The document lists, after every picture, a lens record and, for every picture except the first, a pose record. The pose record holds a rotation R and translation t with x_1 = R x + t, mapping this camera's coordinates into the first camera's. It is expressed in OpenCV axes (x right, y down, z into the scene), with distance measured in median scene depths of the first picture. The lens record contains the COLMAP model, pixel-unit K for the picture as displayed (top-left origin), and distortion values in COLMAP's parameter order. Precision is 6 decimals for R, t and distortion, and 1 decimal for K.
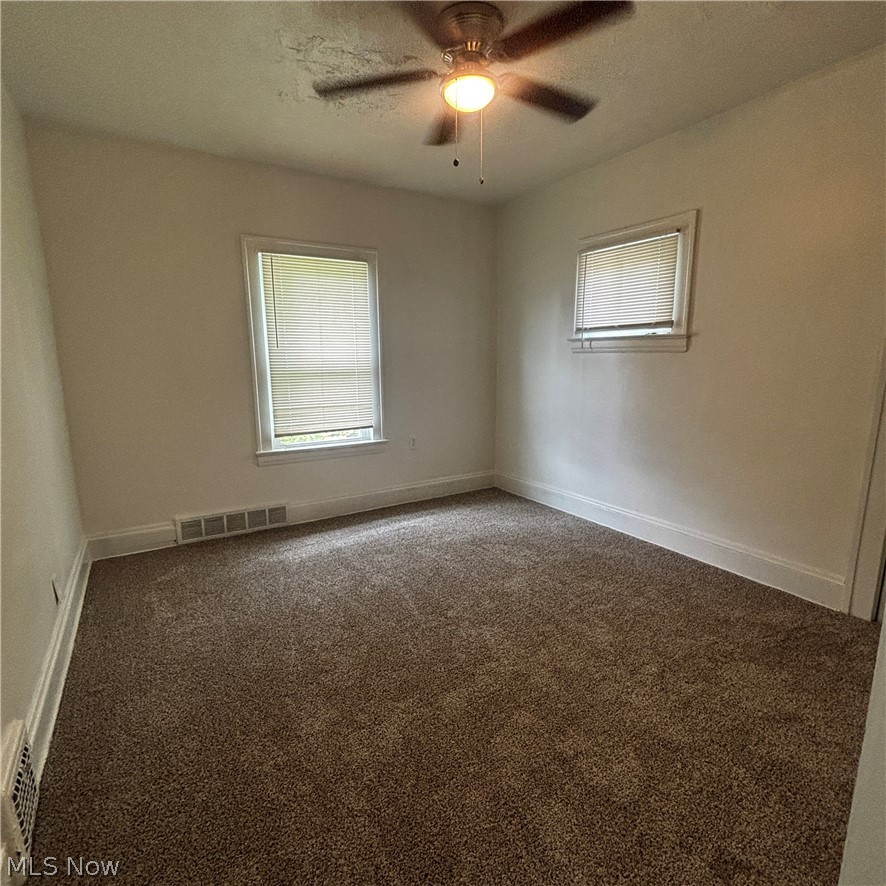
lens RADIAL K [[479.7, 0, 439.4], [0, 479.7, 437.4], [0, 0, 1]] dist [-0.004703, 0.004200]
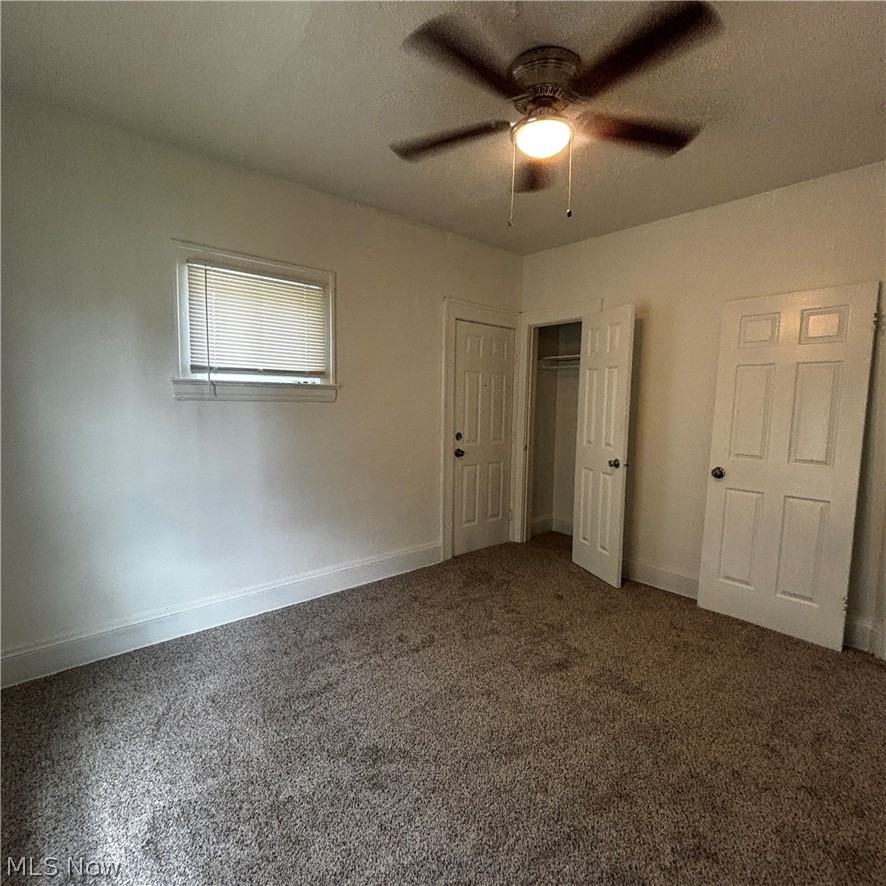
lens RADIAL K [[479.7, 0, 445.1], [0, 479.7, 447.3], [0, 0, 1]] dist [-0.004703, 0.004200]
pose [[-0.182988, -0.091472, 0.978850, -0.545972], [0.150759, 0.981275, 0.119882, -0.159883], [-0.971487, 0.169507, -0.165771, 0.895620]]
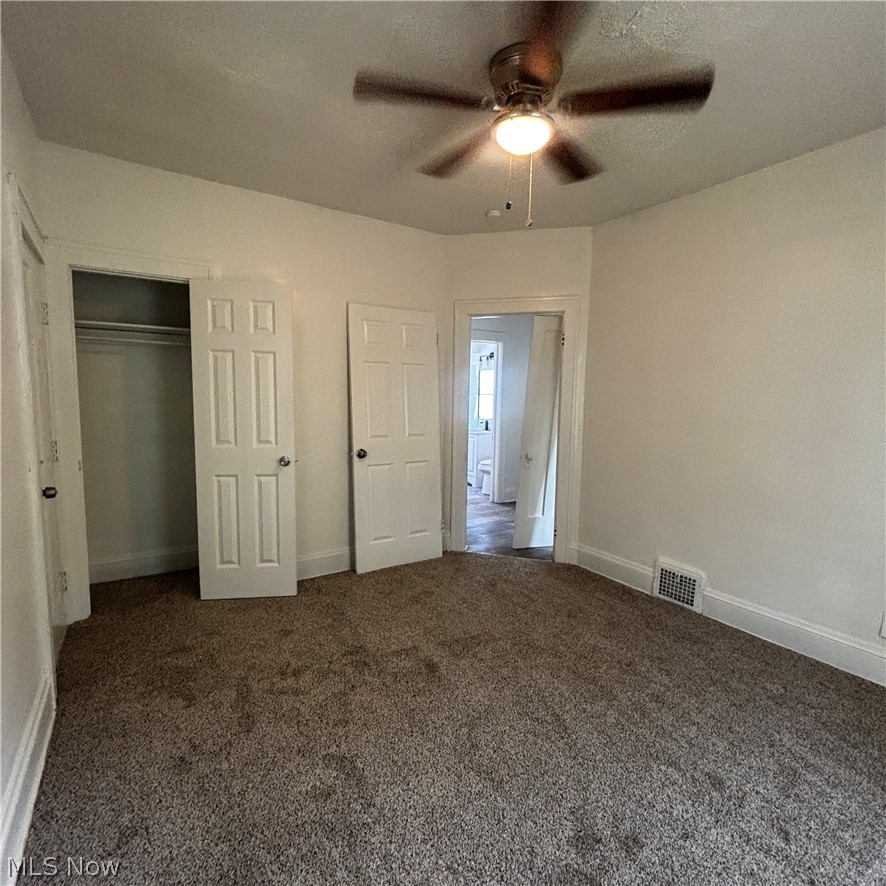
lens RADIAL K [[479.7, 0, 446.4], [0, 479.7, 443.5], [0, 0, 1]] dist [-0.004703, 0.004200]
pose [[-0.999344, 0.000981, -0.036208, 0.141786], [-0.009027, 0.961350, 0.275181, -0.239332], [0.035079, 0.275327, -0.960710, 1.276154]]
